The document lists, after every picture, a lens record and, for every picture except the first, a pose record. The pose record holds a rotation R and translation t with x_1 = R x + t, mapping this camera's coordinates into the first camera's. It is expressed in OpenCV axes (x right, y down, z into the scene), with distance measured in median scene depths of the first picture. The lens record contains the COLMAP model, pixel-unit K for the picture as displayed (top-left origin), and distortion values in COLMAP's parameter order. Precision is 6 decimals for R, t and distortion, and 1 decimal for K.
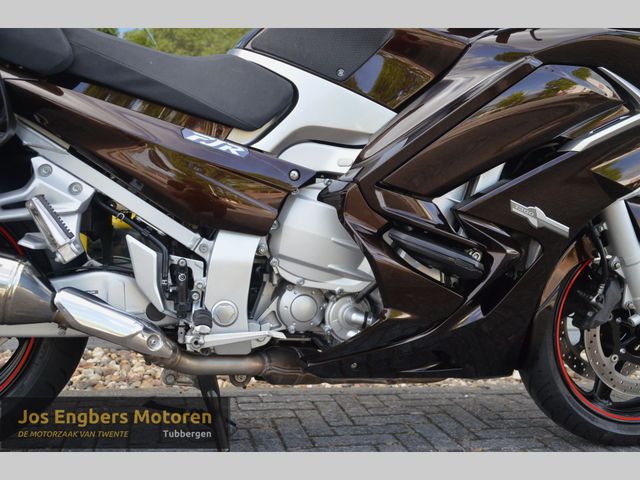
lens RADIAL K [[702.9, 0, 314.5], [0, 702.9, 237.7], [0, 0, 1]] dist [0.043654, 0.000000]
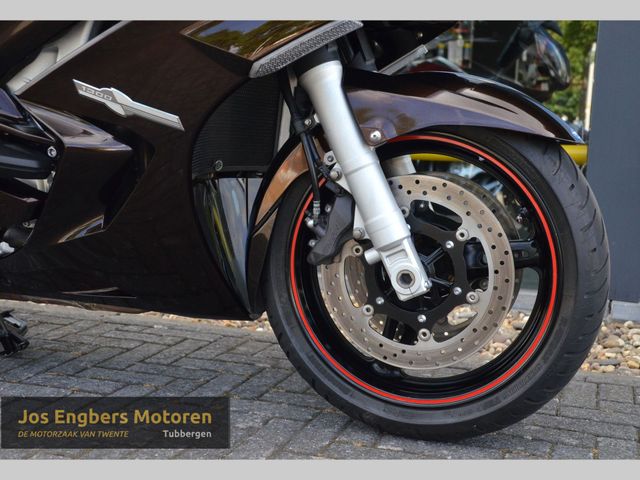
lens RADIAL K [[844.9, 0, 340.6], [0, 844.9, 260.6], [0, 0, 1]] dist [0.050639, 0.000000]
pose [[0.836241, 0.067108, -0.544240, 0.952758], [-0.018744, 0.995402, 0.093938, 0.047612], [0.548041, -0.068354, 0.833654, 0.319751]]
